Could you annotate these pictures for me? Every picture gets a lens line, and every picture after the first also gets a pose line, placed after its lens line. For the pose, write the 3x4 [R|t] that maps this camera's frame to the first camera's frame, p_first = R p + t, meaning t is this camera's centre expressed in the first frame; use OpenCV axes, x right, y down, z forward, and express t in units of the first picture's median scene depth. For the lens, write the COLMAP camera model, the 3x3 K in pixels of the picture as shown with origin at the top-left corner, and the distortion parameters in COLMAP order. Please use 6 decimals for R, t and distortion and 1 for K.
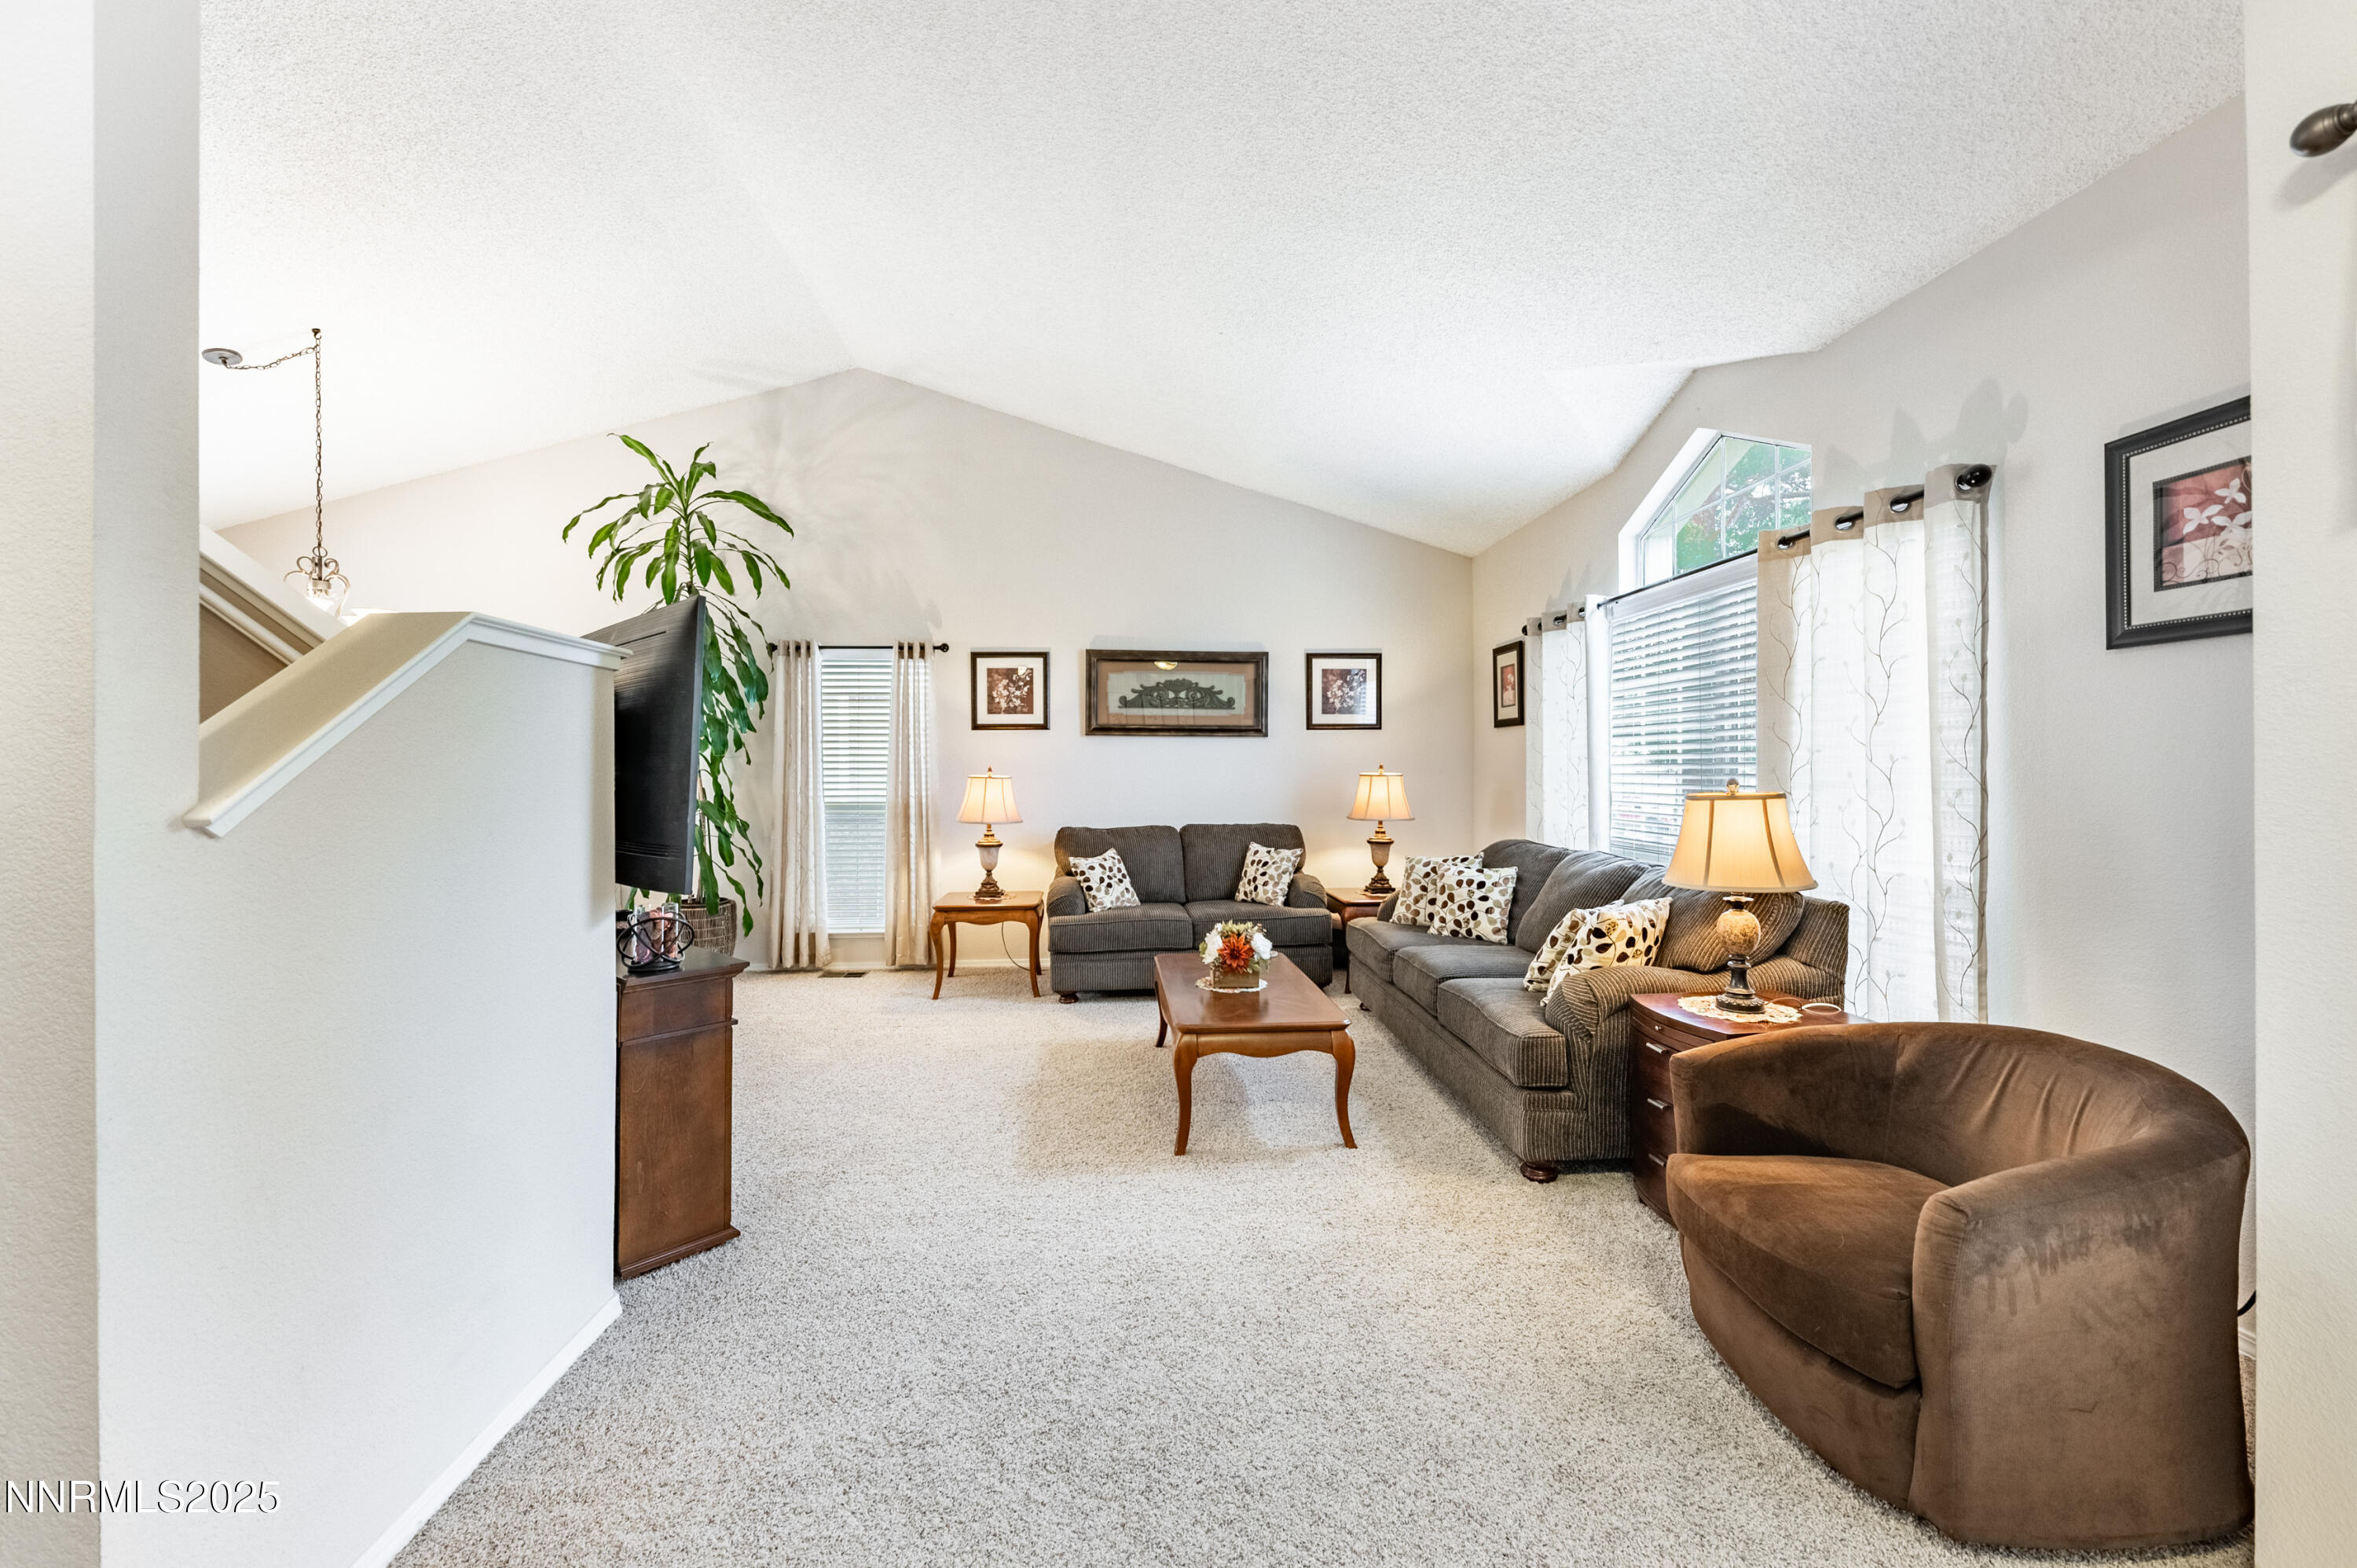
lens RADIAL K [[914.7, 0, 1172.3], [0, 914.7, 777.4], [0, 0, 1]] dist [0.002493, 0.000318]
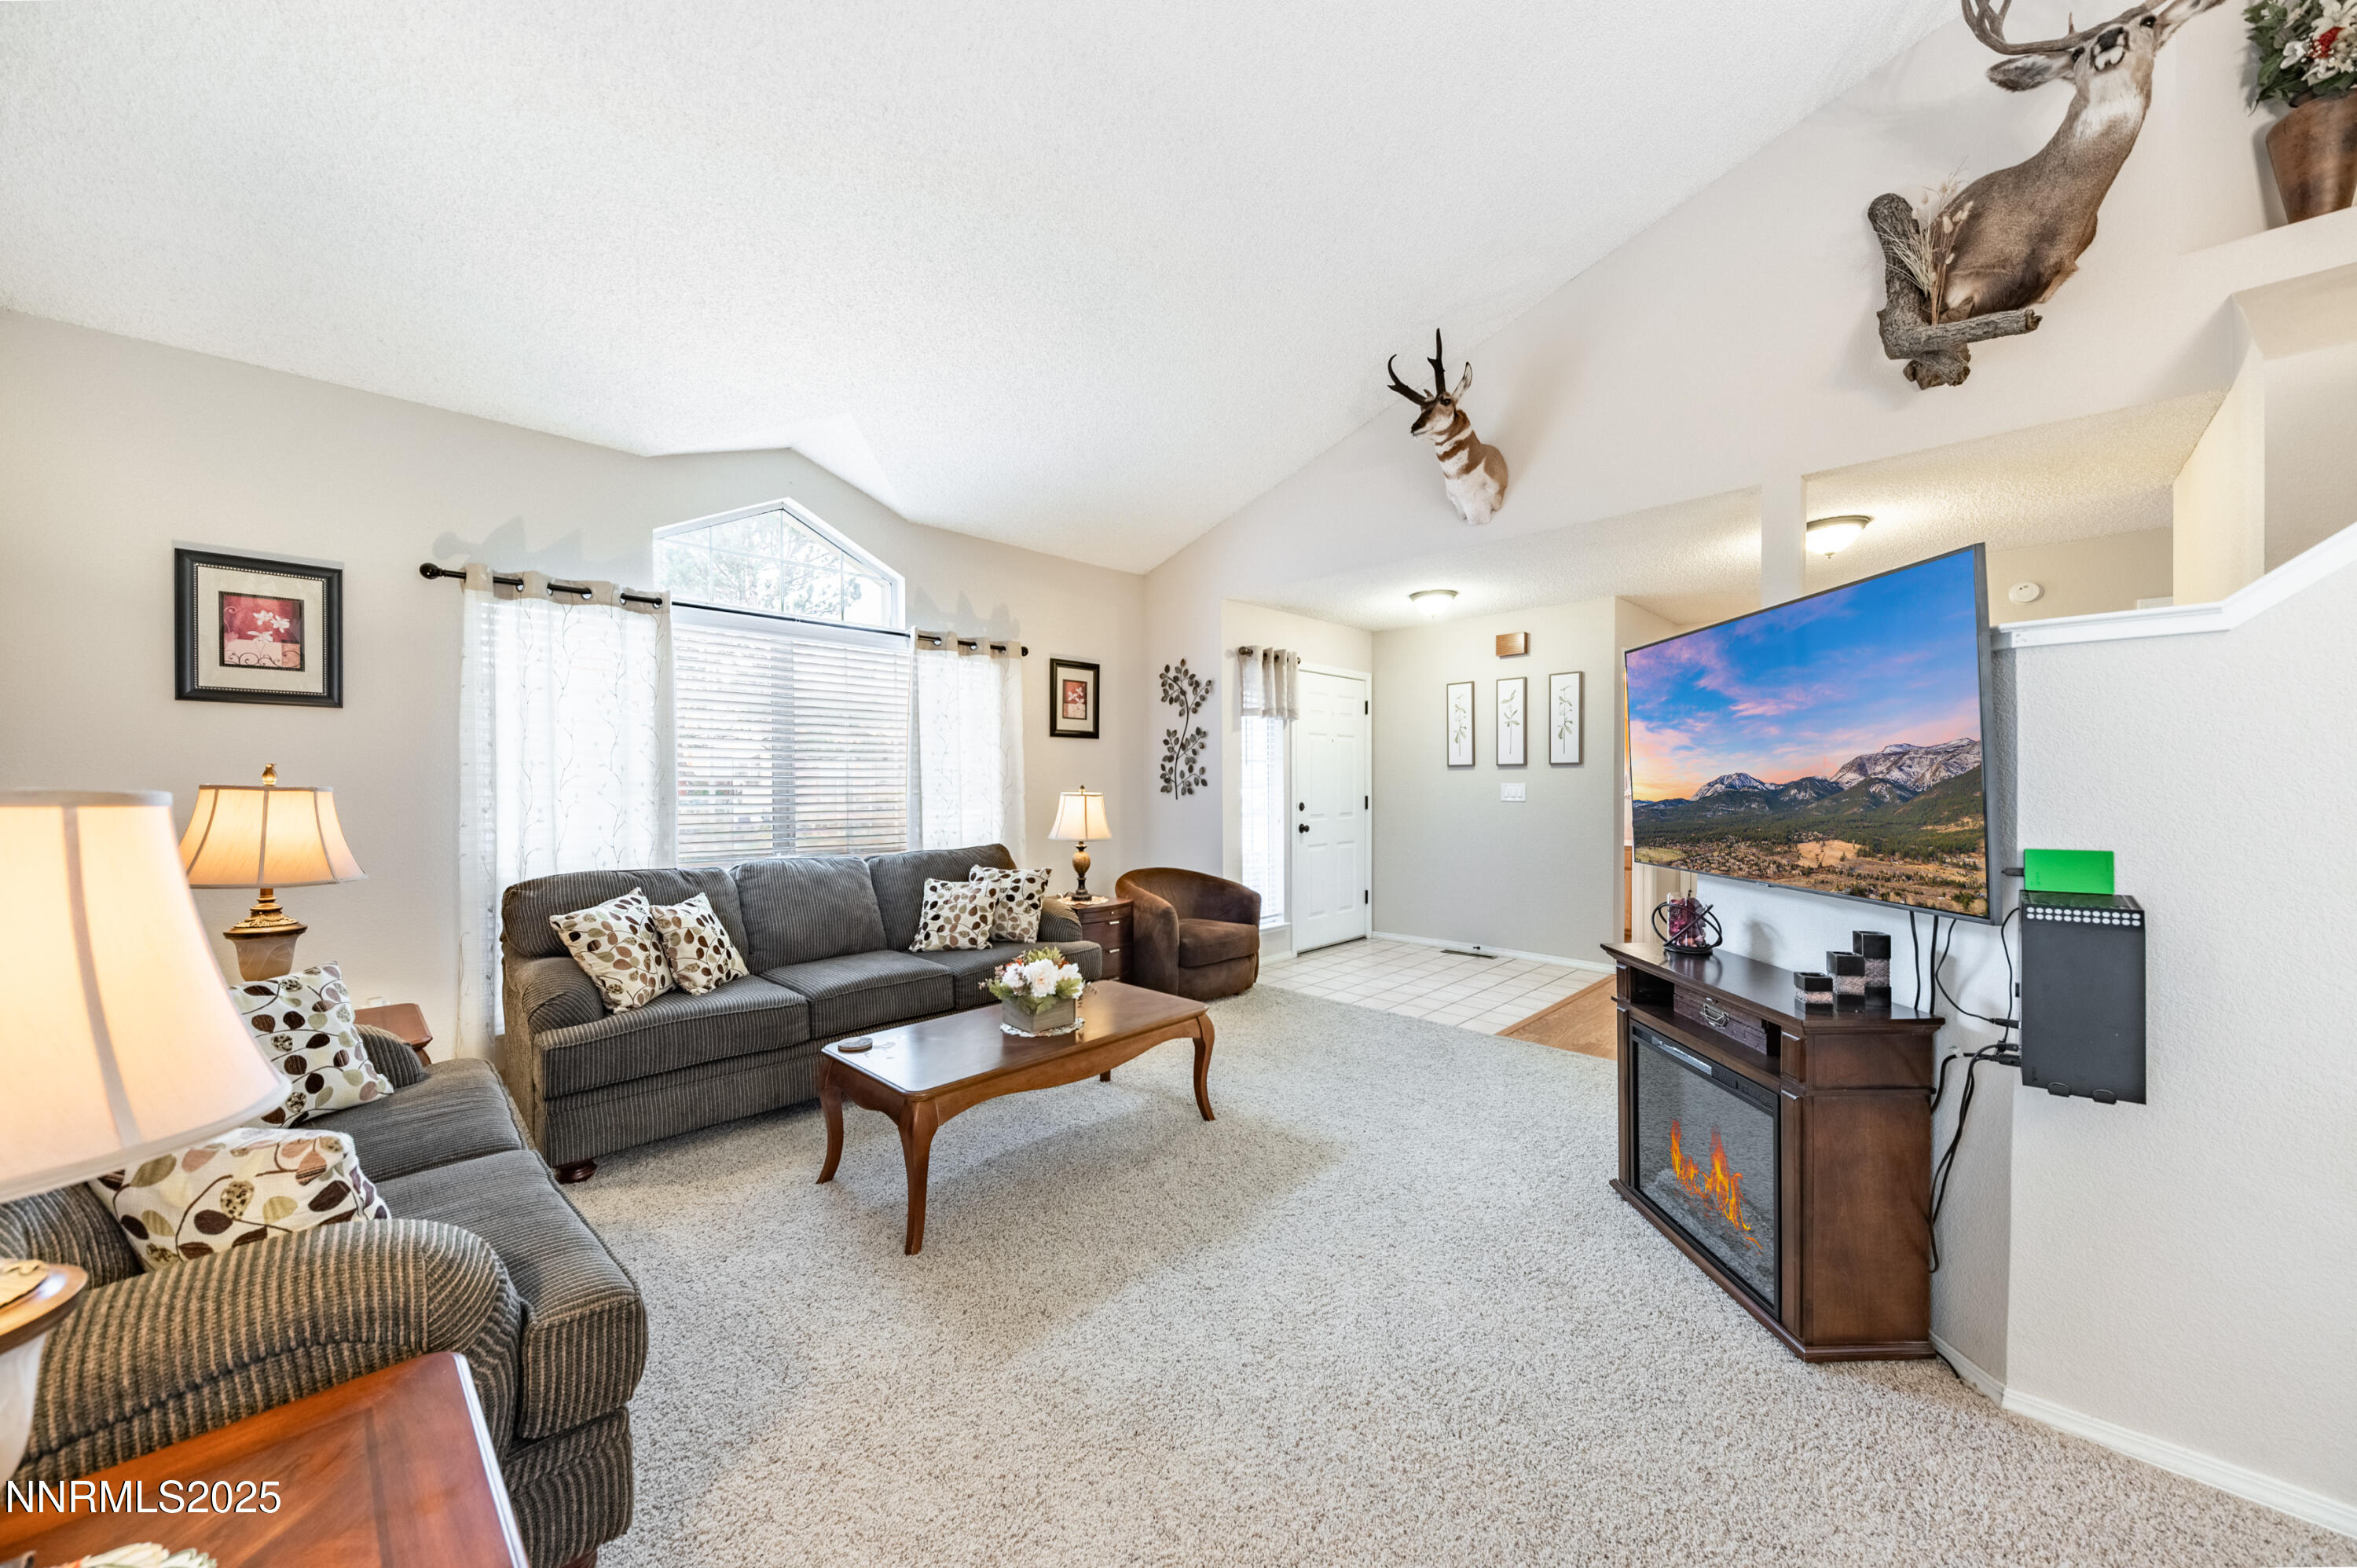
lens RADIAL K [[826.1, 0, 1172.3], [0, 826.1, 791.2], [0, 0, 1]] dist [0.013407, -0.006935]
pose [[-0.661363, -0.000524, 0.750066, -0.403606], [0.011078, 0.999884, 0.010466, -0.000873], [-0.749984, 0.015231, -0.661280, 0.949368]]
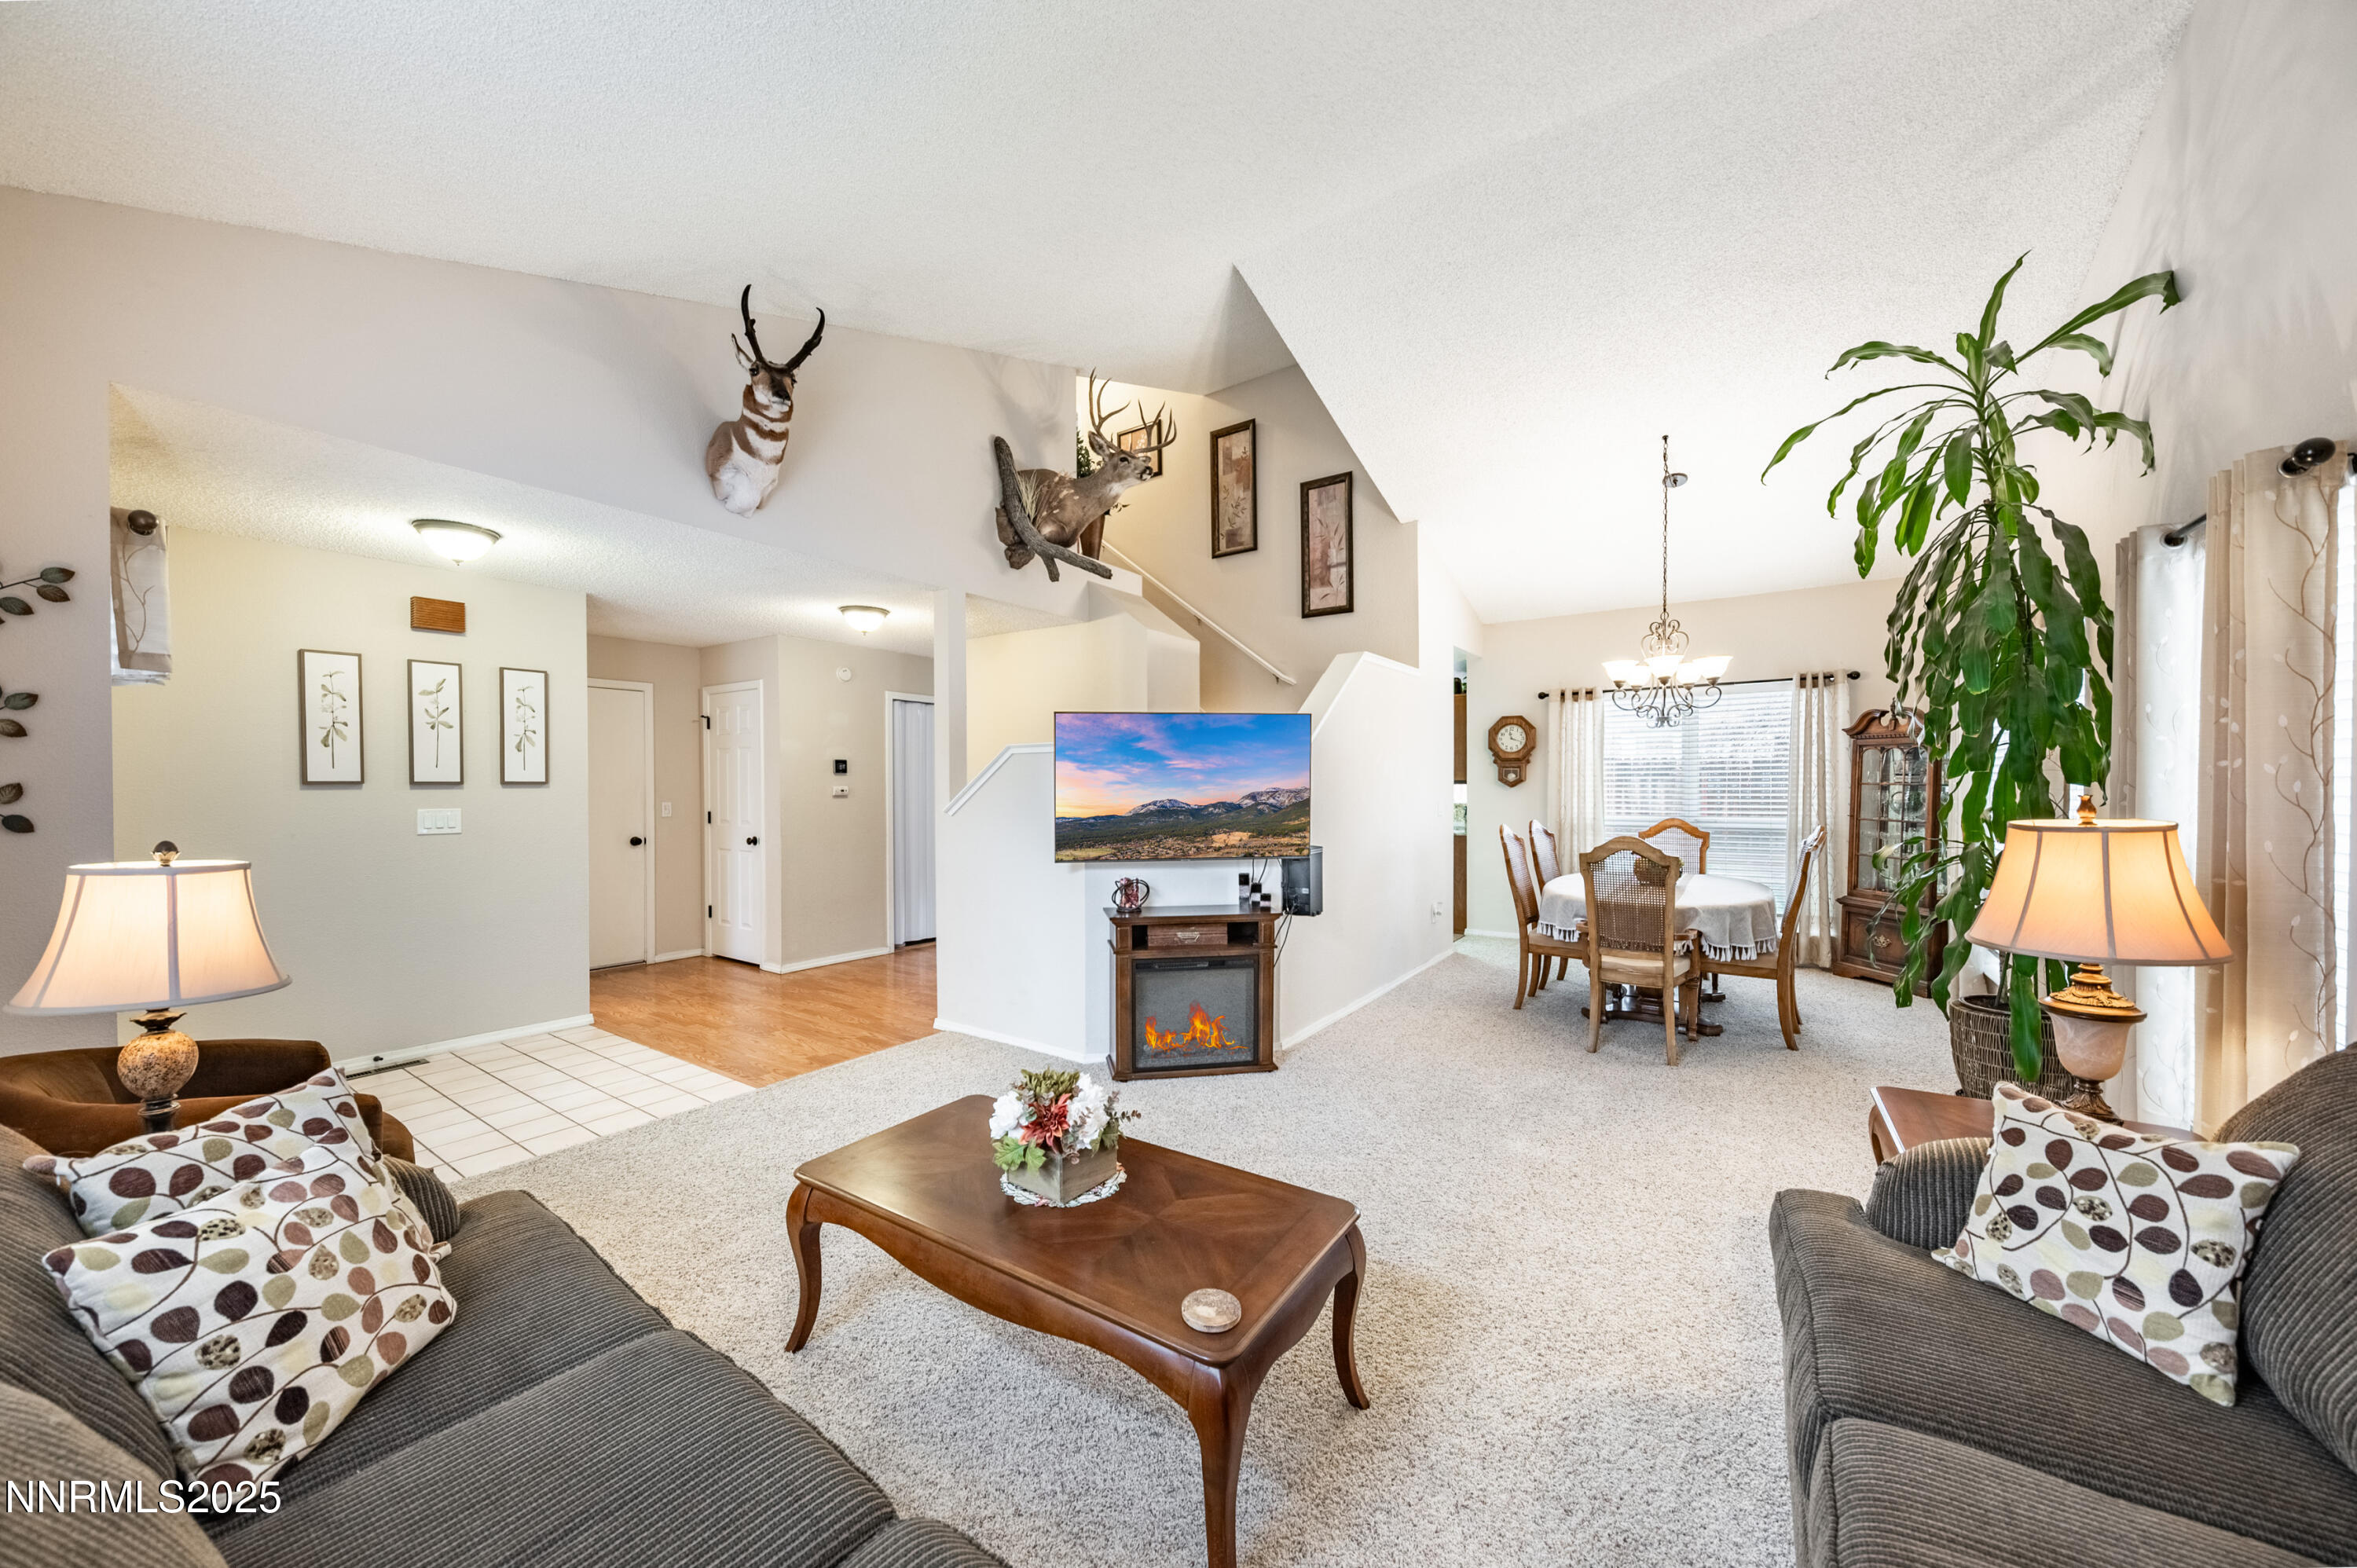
lens RADIAL K [[840.9, 0, 1176.6], [0, 840.9, 793.3], [0, 0, 1]] dist [-0.000980, -0.000088]
pose [[-0.621021, 0.013644, -0.783675, 0.292845], [0.002553, 0.999878, 0.015385, -0.019174], [0.783790, 0.007554, -0.620980, 0.926809]]
